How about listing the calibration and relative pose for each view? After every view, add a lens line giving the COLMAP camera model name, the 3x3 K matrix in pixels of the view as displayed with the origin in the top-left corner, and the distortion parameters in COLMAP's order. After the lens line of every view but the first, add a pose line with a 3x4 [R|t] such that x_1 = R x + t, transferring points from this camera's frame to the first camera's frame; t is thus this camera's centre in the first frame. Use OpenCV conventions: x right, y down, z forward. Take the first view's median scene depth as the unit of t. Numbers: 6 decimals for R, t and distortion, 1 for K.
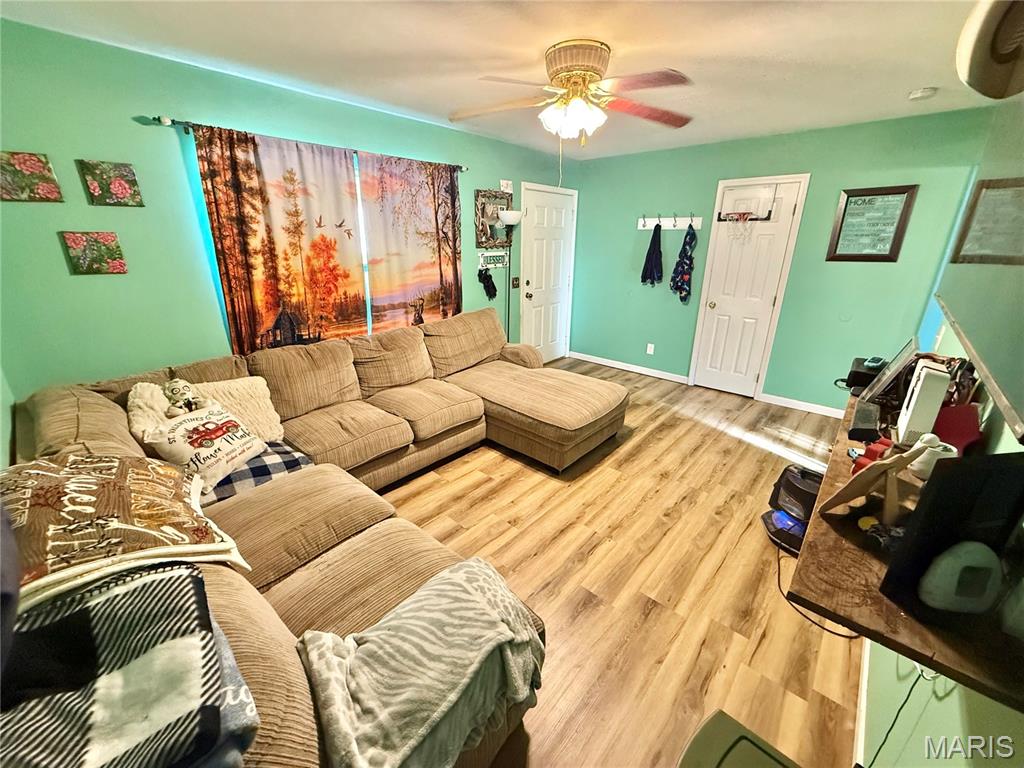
lens RADIAL K [[407.5, 0, 509.4], [0, 407.5, 384.0], [0, 0, 1]] dist [-0.000753, -0.000280]
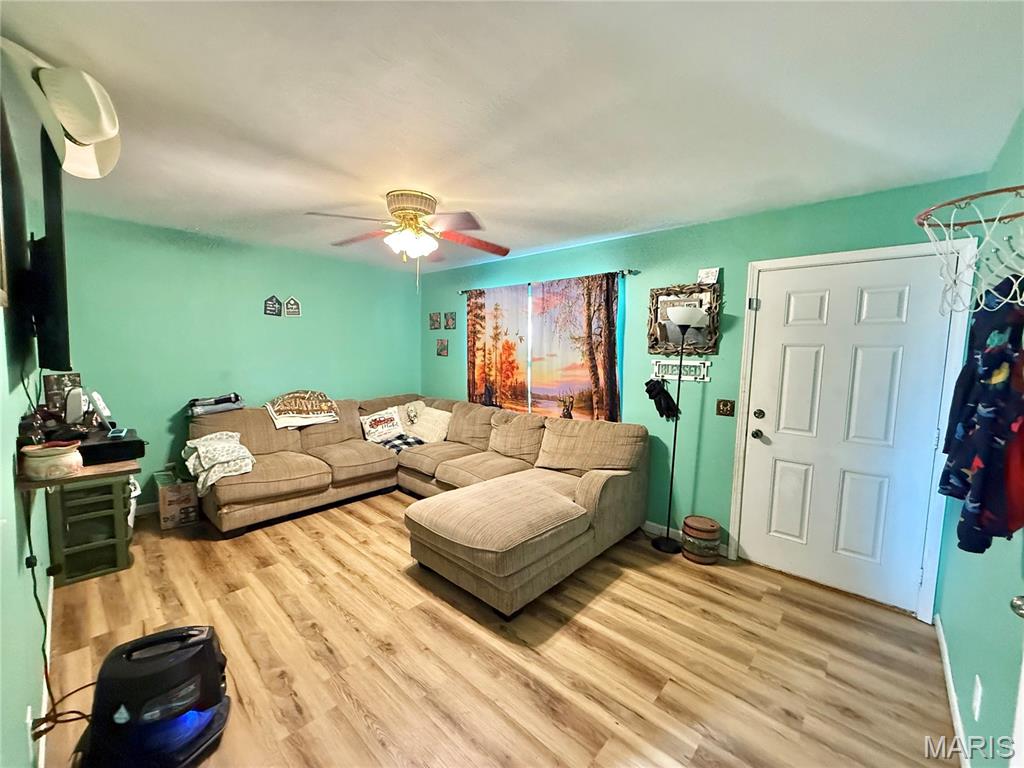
lens RADIAL K [[407.5, 0, 510.8], [0, 407.5, 384.6], [0, 0, 1]] dist [-0.000753, -0.000280]
pose [[-0.010657, 0.076236, -0.997033, 0.904817], [-0.363379, 0.928627, 0.074890, -0.281121], [0.931581, 0.363099, 0.017807, 0.889202]]
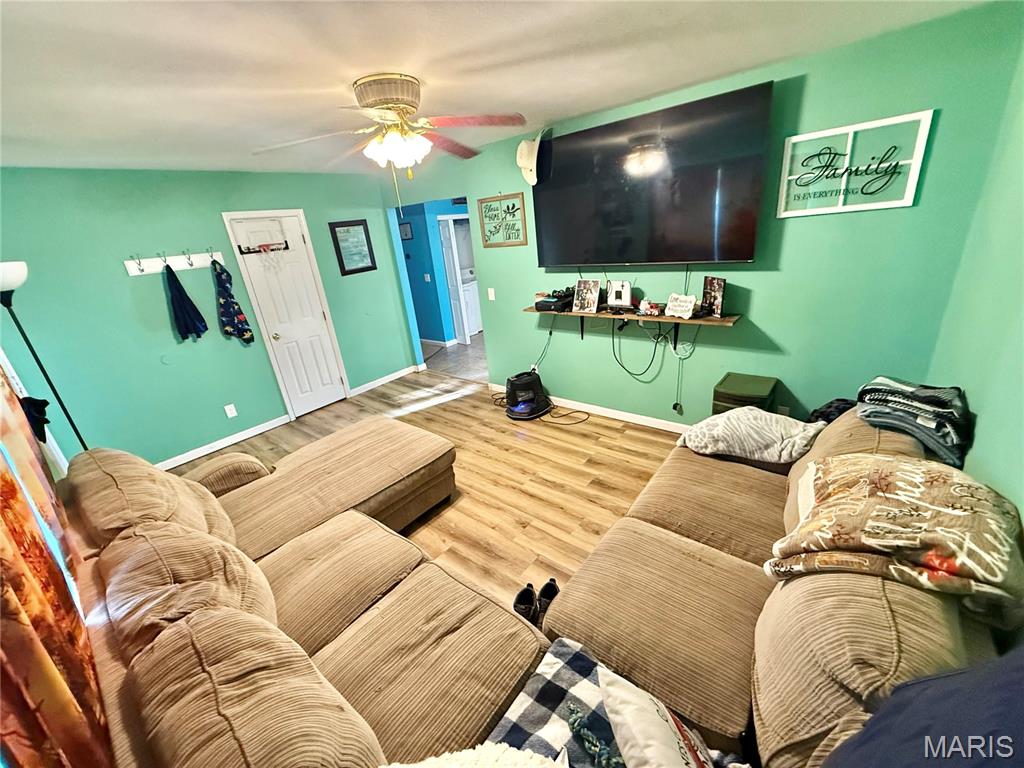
lens RADIAL K [[407.5, 0, 508.4], [0, 407.5, 383.6], [0, 0, 1]] dist [-0.000753, -0.000280]
pose [[-0.038809, -0.362913, 0.931015, -0.610488], [0.430954, 0.834533, 0.343268, -0.252272], [-0.901539, 0.414547, 0.124012, 0.545718]]
